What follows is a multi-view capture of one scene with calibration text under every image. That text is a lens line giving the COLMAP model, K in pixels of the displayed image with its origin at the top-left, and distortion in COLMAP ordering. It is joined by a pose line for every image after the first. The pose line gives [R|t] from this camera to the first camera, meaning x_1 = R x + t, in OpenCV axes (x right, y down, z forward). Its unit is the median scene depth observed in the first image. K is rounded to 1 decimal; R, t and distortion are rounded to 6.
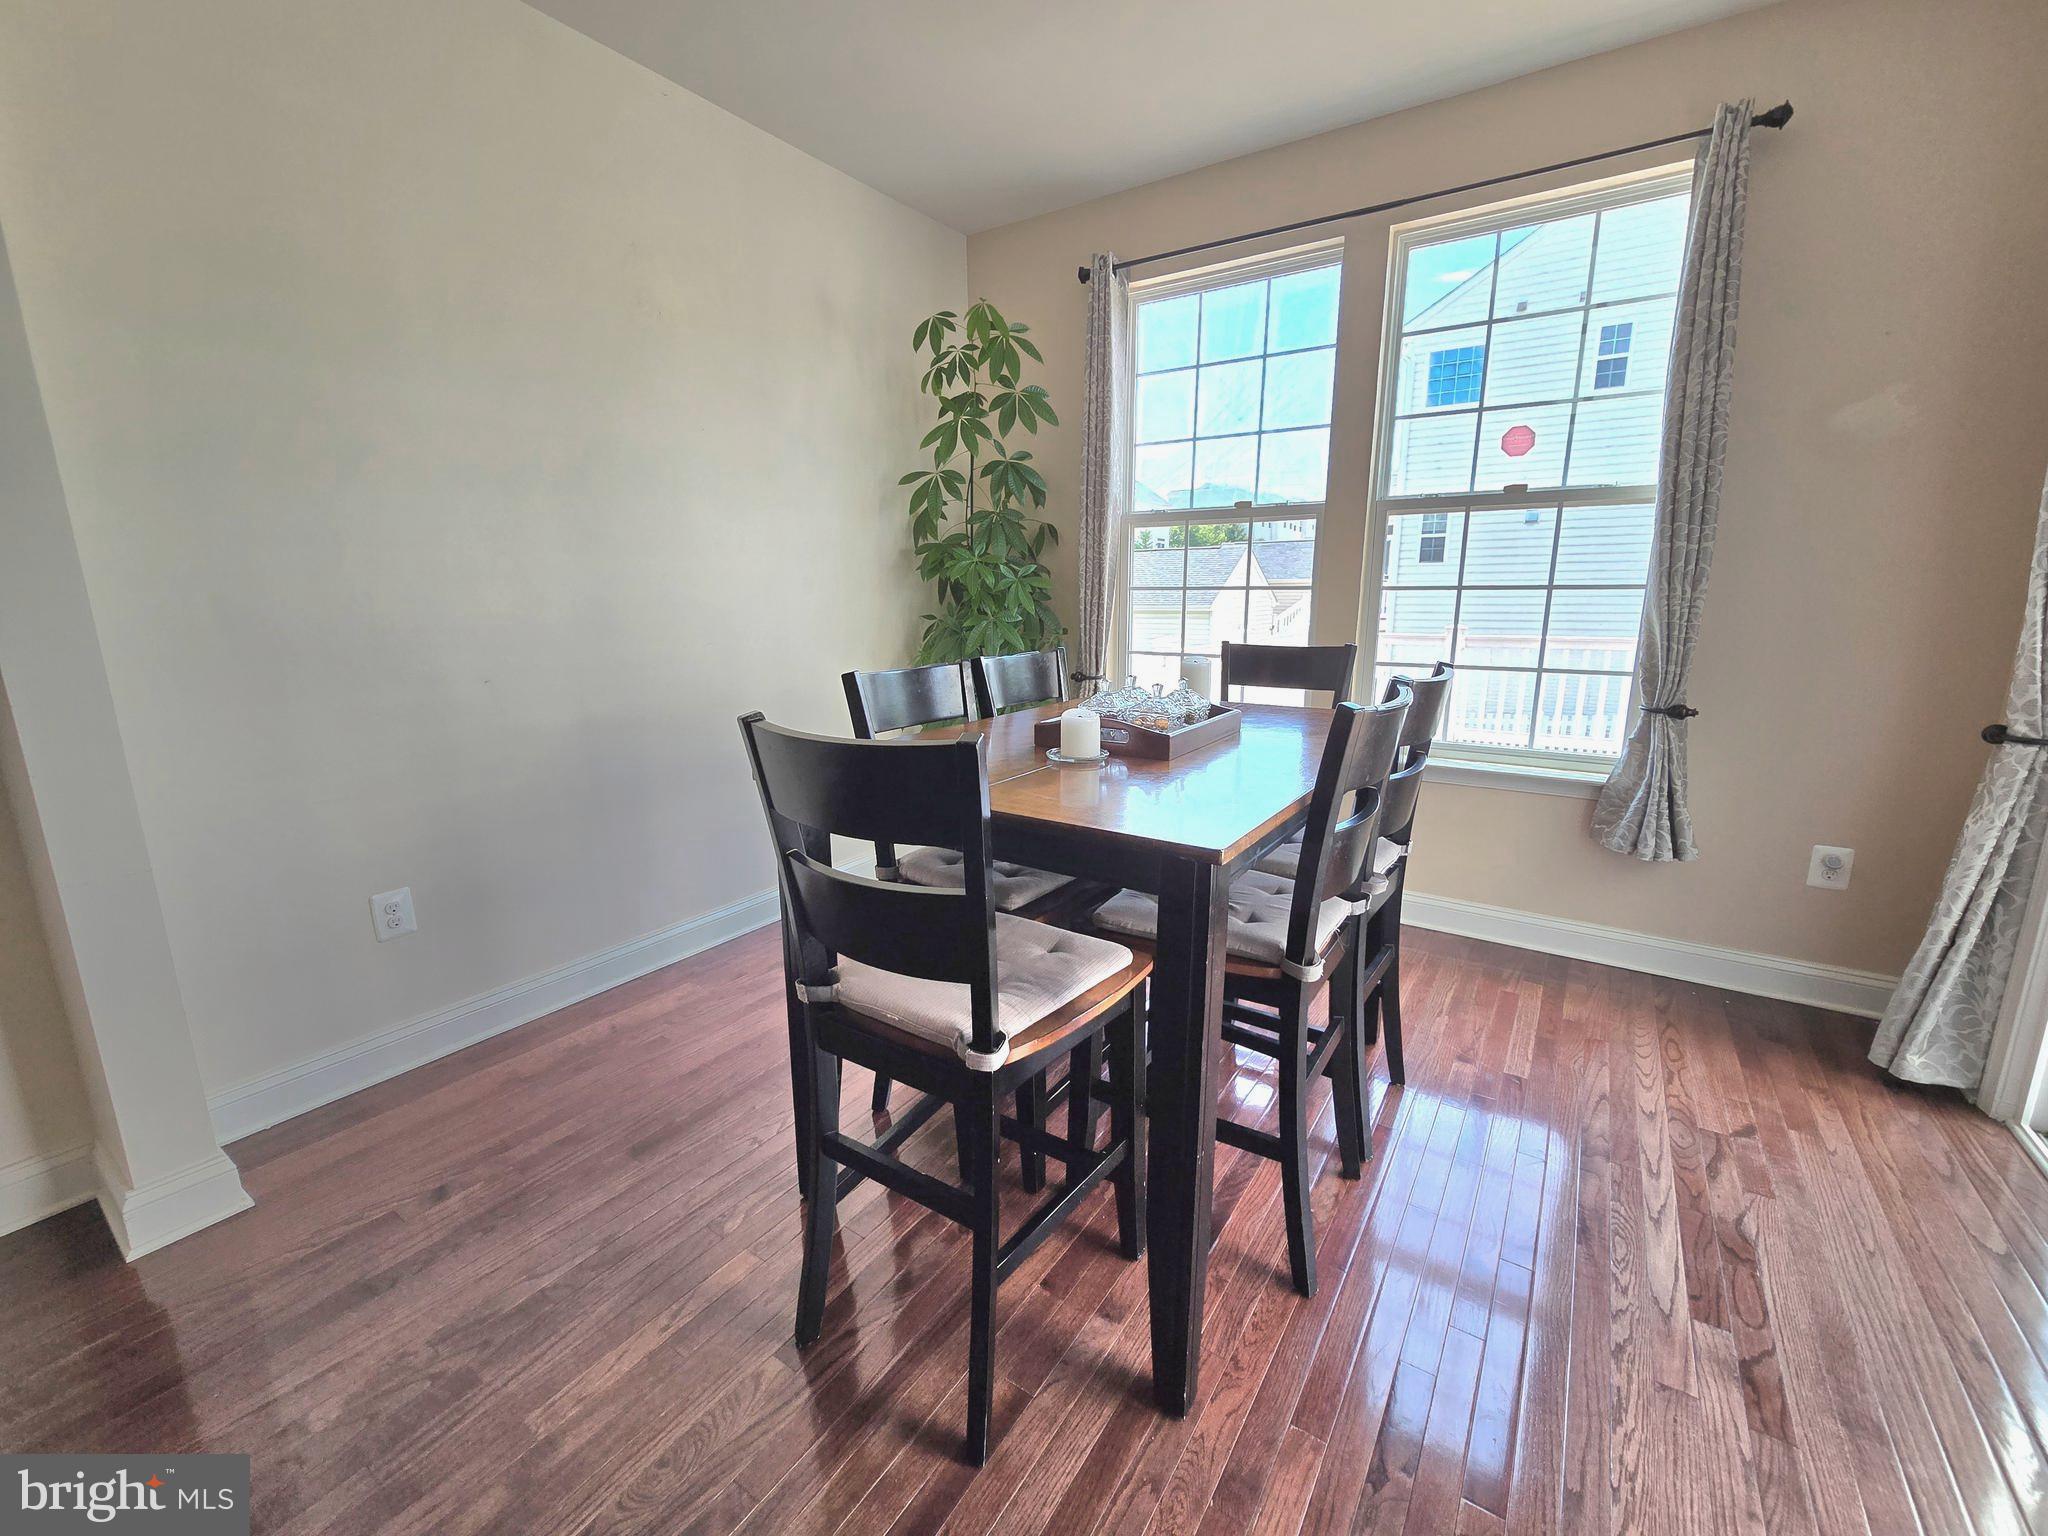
lens RADIAL K [[837.5, 0, 1022.4], [0, 837.5, 771.5], [0, 0, 1]] dist [-0.000010, -0.000705]
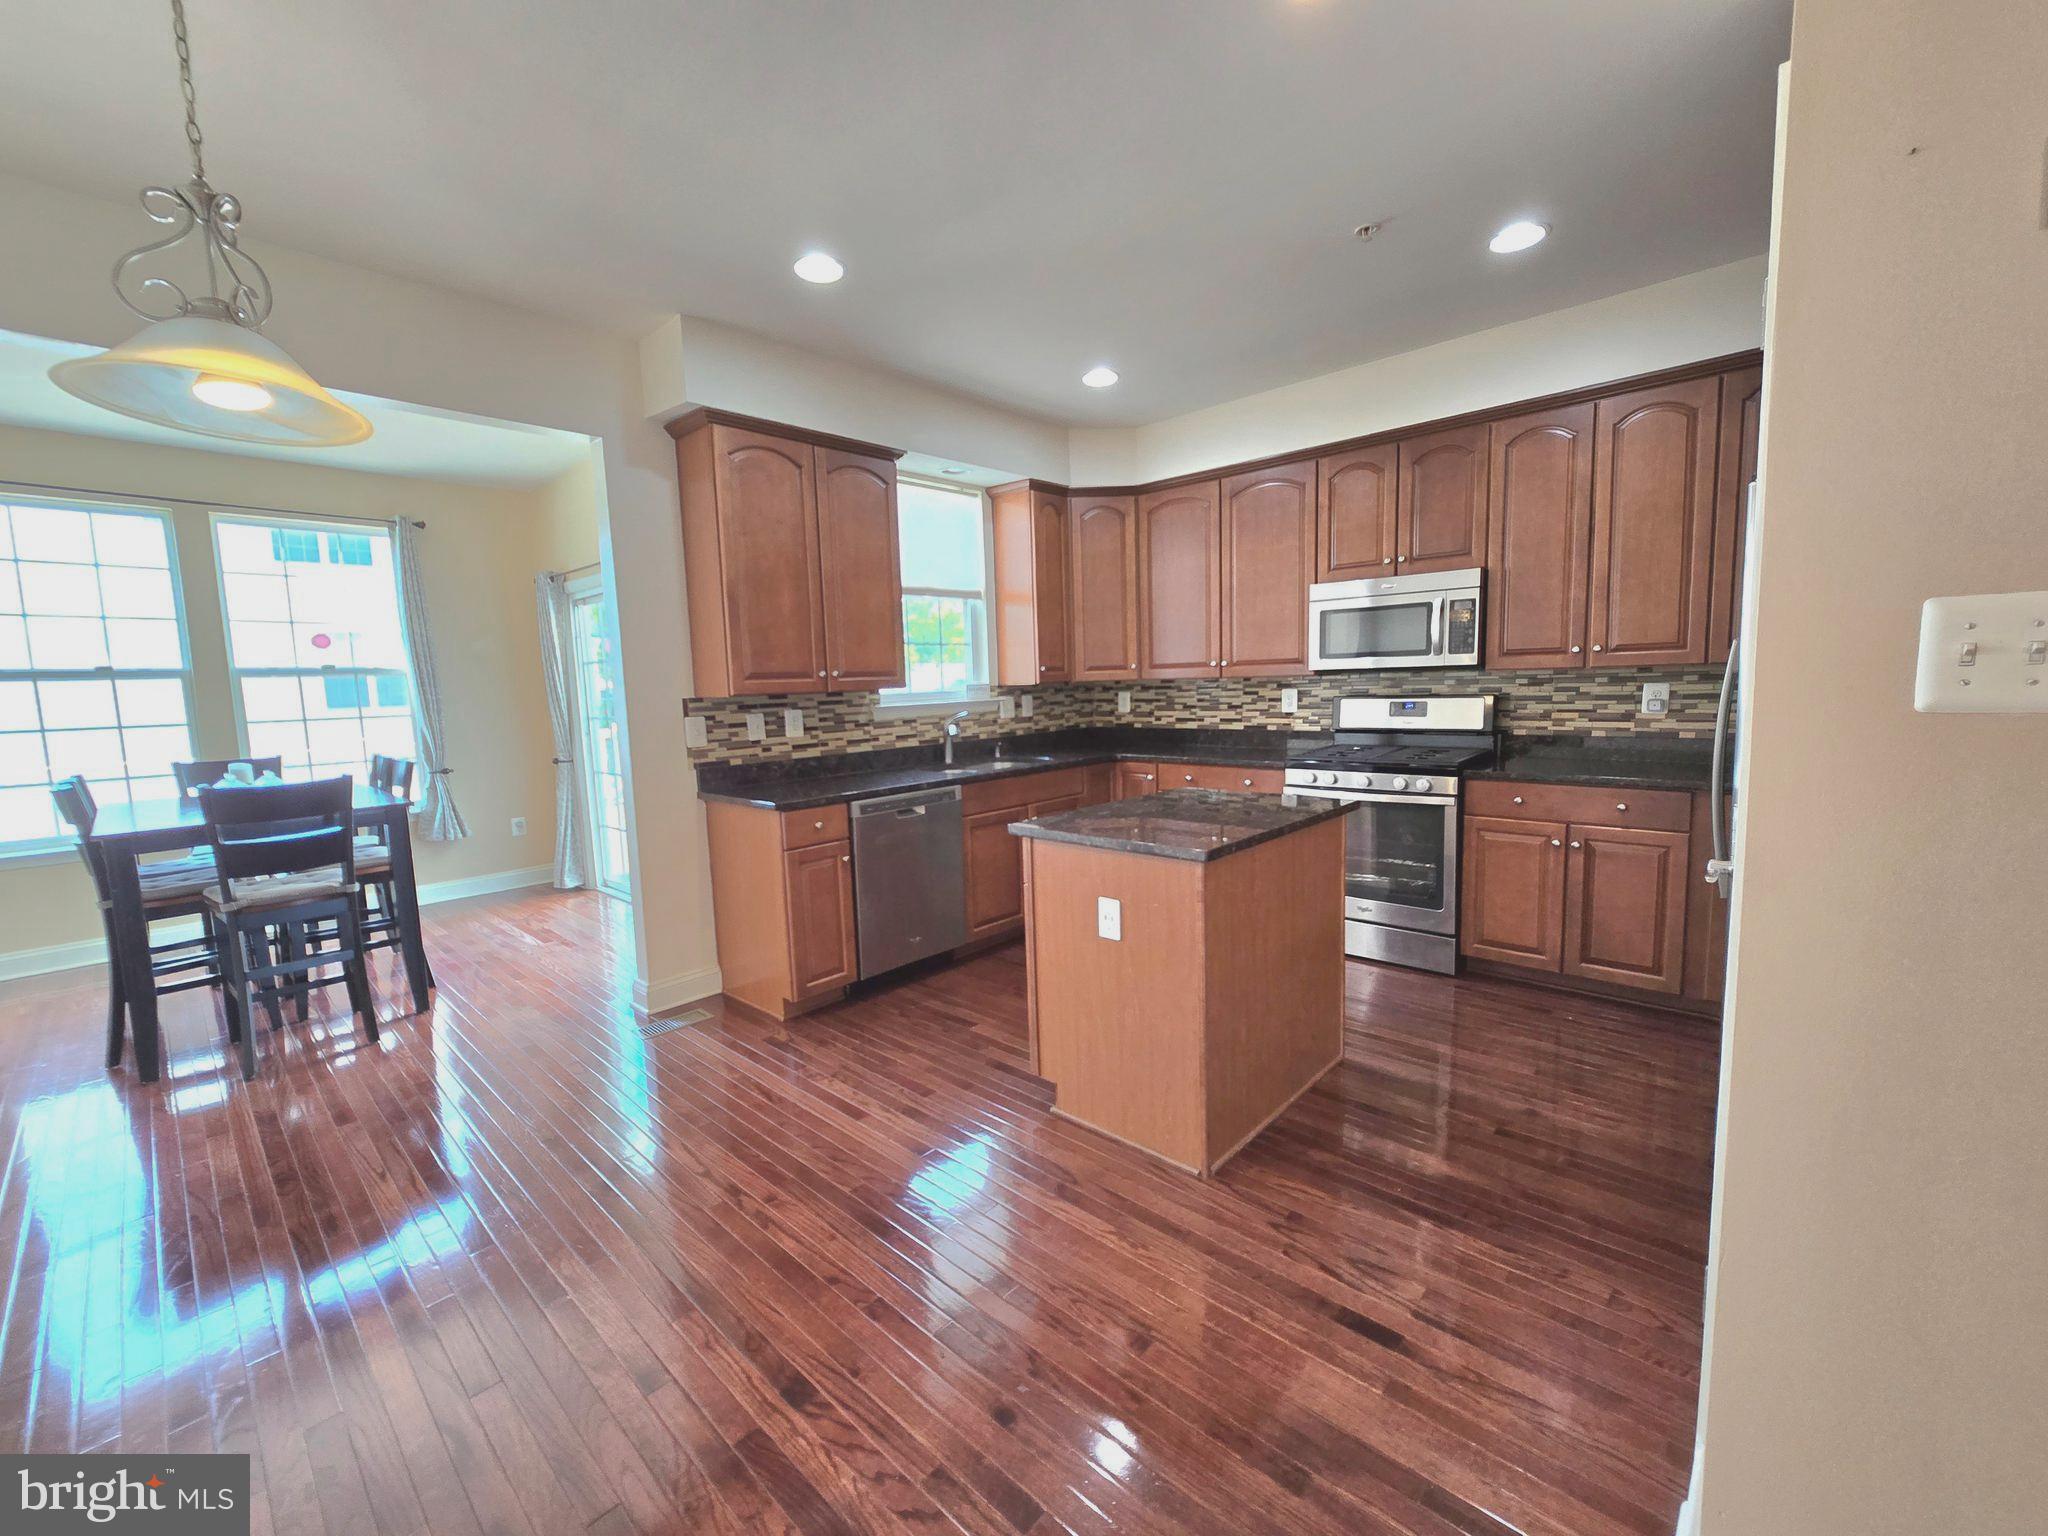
lens RADIAL K [[831.7, 0, 1022.4], [0, 831.7, 770.7], [0, 0, 1]] dist [-0.000374, -0.000215]
pose [[0.153381, -0.107796, 0.982270, -0.993524], [0.238755, 0.968624, 0.069018, 0.121689], [-0.958890, 0.223936, 0.174305, -0.729515]]
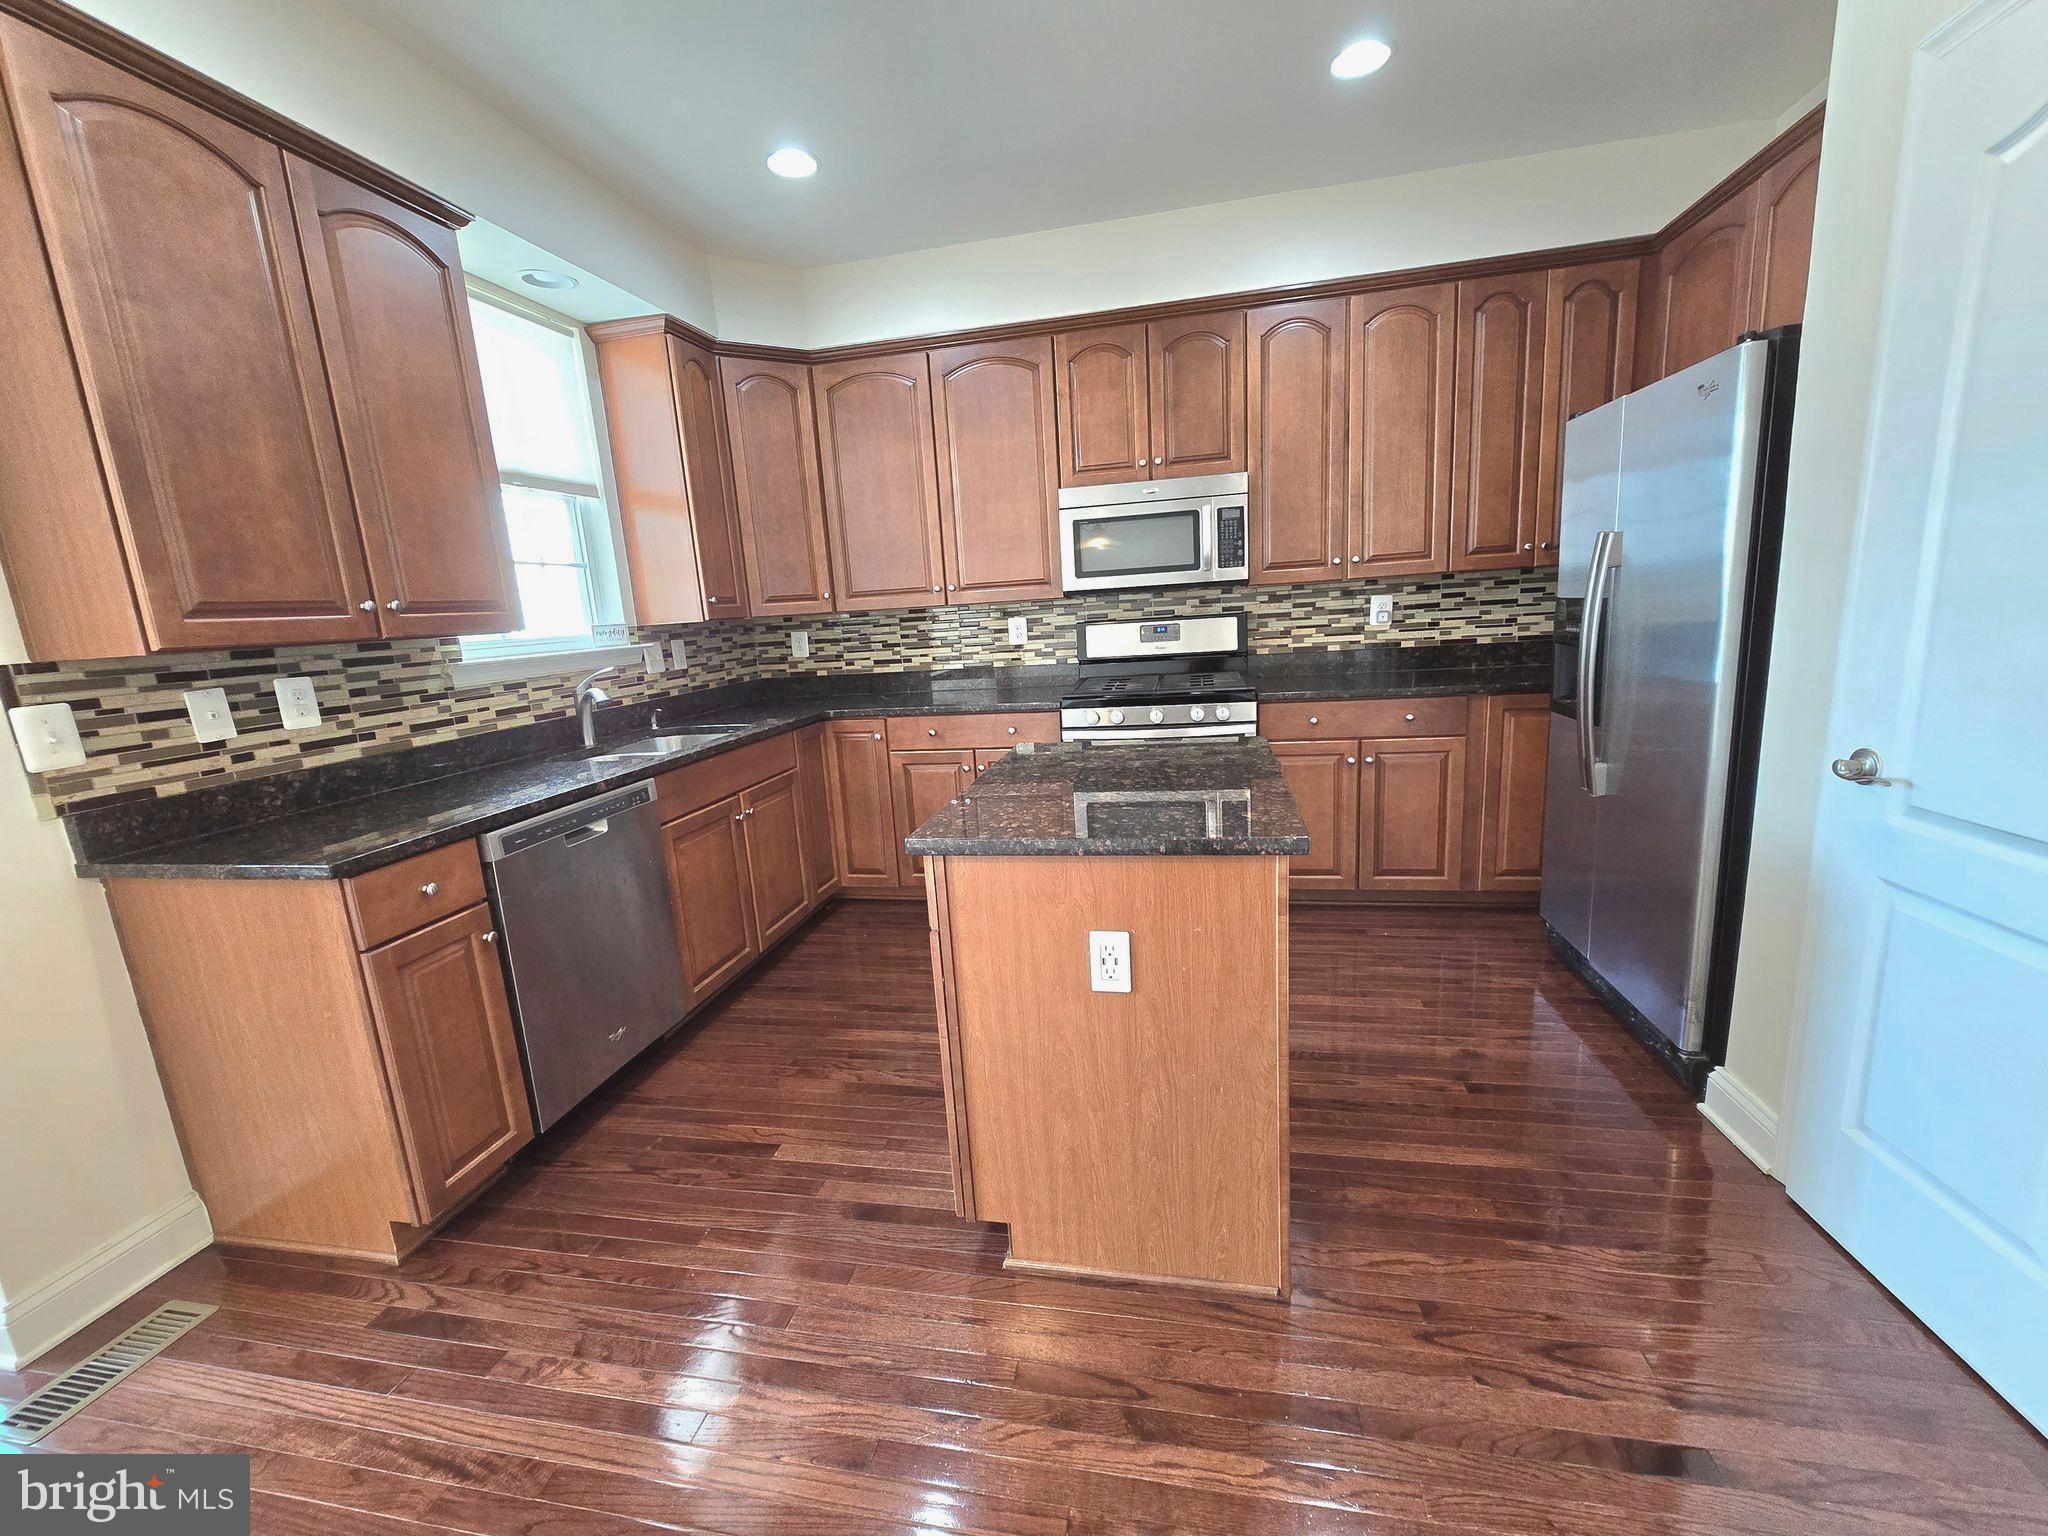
lens RADIAL K [[837.5, 0, 1022.4], [0, 837.5, 771.5], [0, 0, 1]] dist [-0.000010, -0.000705]
pose [[-0.382499, -0.150752, 0.911575, -0.615292], [0.257990, 0.929933, 0.262041, 0.077359], [-0.887207, 0.335407, -0.316807, -0.453696]]
